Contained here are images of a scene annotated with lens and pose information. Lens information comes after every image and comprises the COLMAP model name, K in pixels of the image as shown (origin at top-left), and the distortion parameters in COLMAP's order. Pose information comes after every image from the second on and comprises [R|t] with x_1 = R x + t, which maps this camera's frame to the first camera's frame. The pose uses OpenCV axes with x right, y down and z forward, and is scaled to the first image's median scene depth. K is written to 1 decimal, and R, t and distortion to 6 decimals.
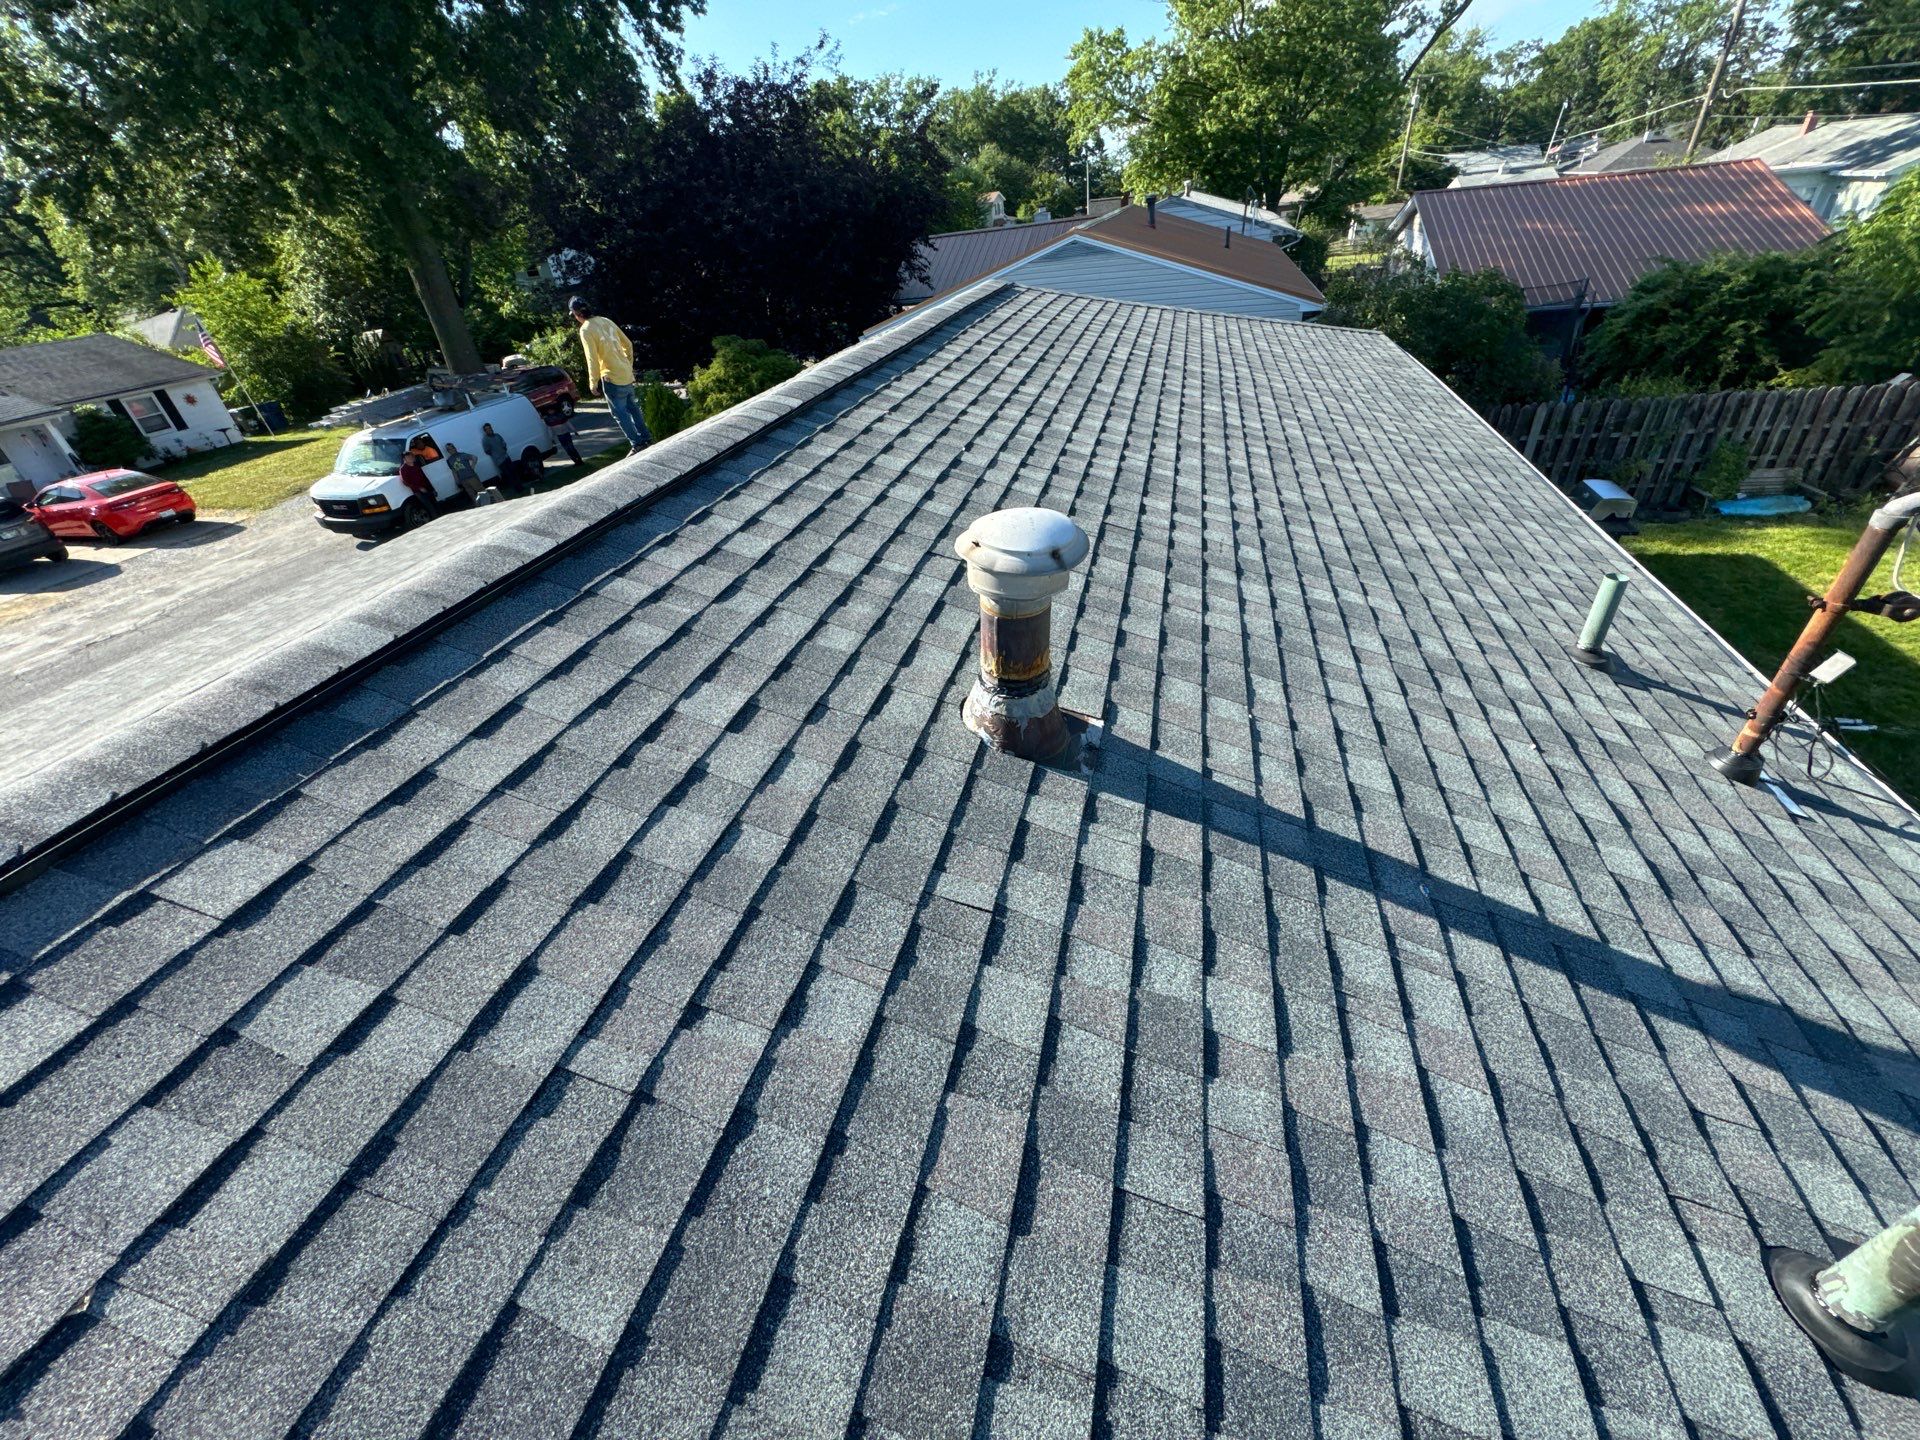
lens RADIAL K [[765.4, 0, 968.4], [0, 765.4, 720.0], [0, 0, 1]] dist [-0.001240, 0.000675]
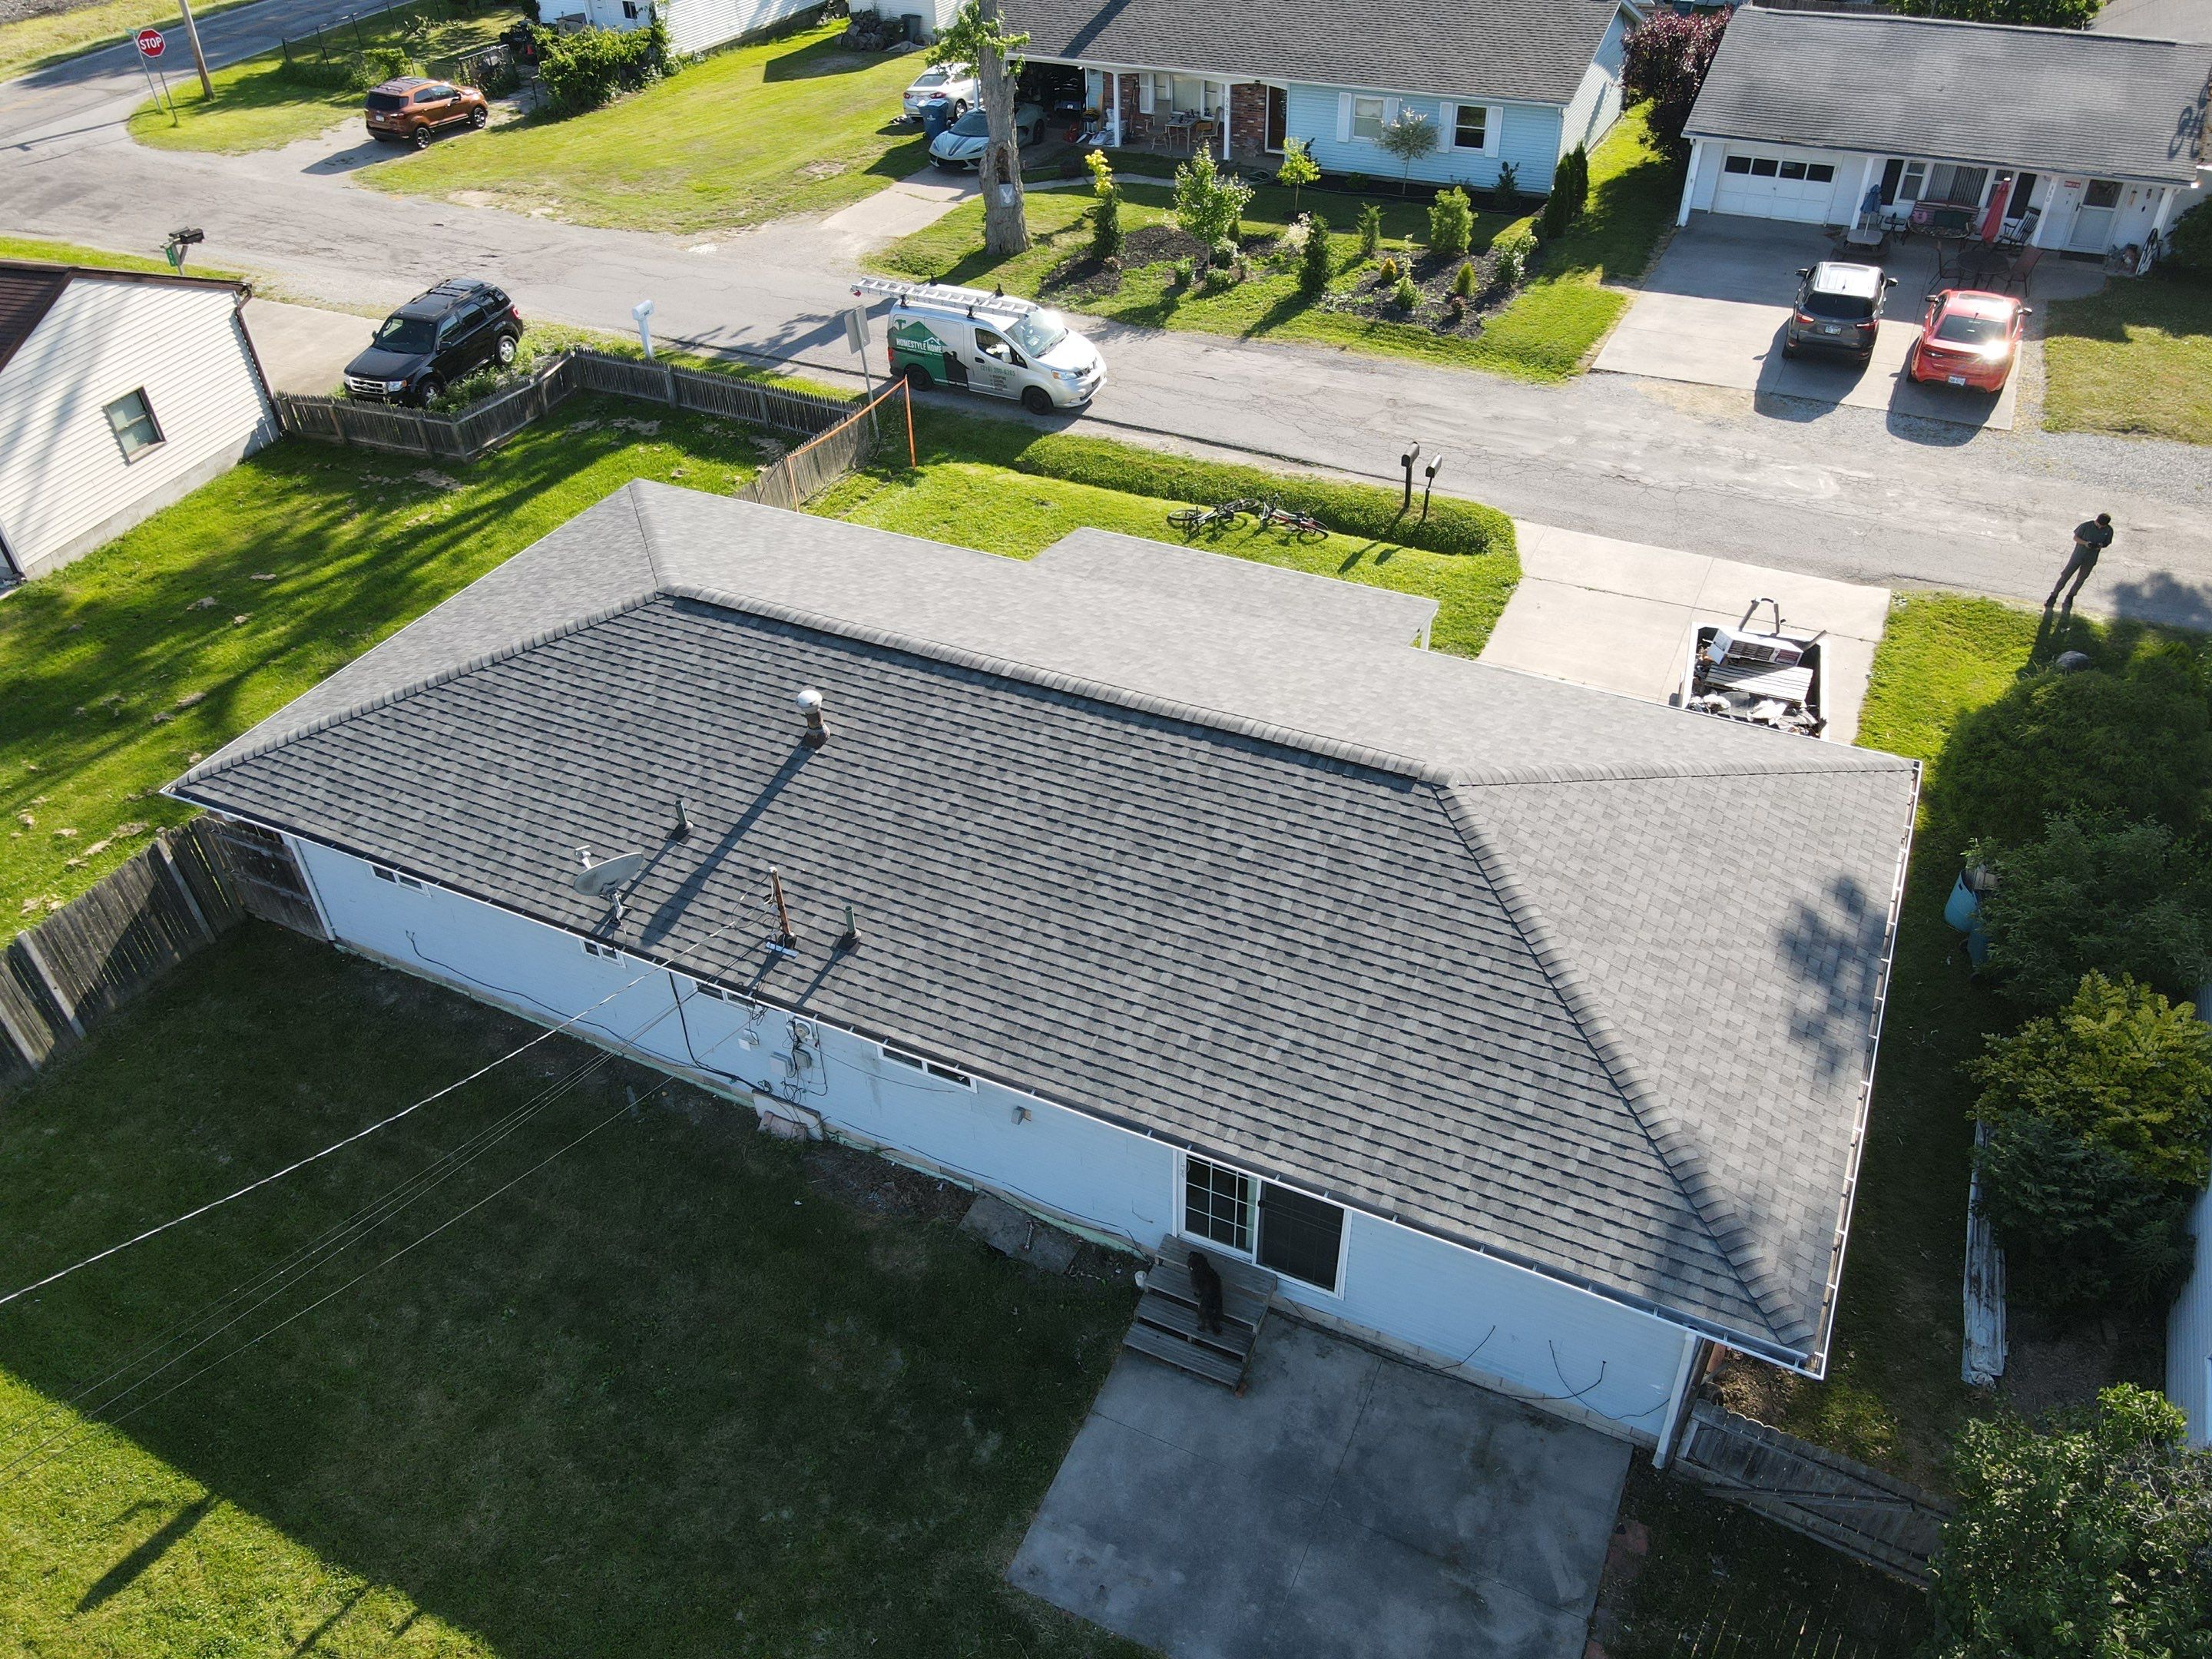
lens RADIAL K [[1615.8, 0, 1102.9], [0, 1615.8, 830.5], [0, 0, 1]] dist [-0.004603, 0.032203]
pose [[-0.201915, 0.682966, -0.701989, 0.330853], [-0.515604, 0.535264, 0.669063, -0.337604], [0.832696, 0.497042, 0.244062, 0.020394]]
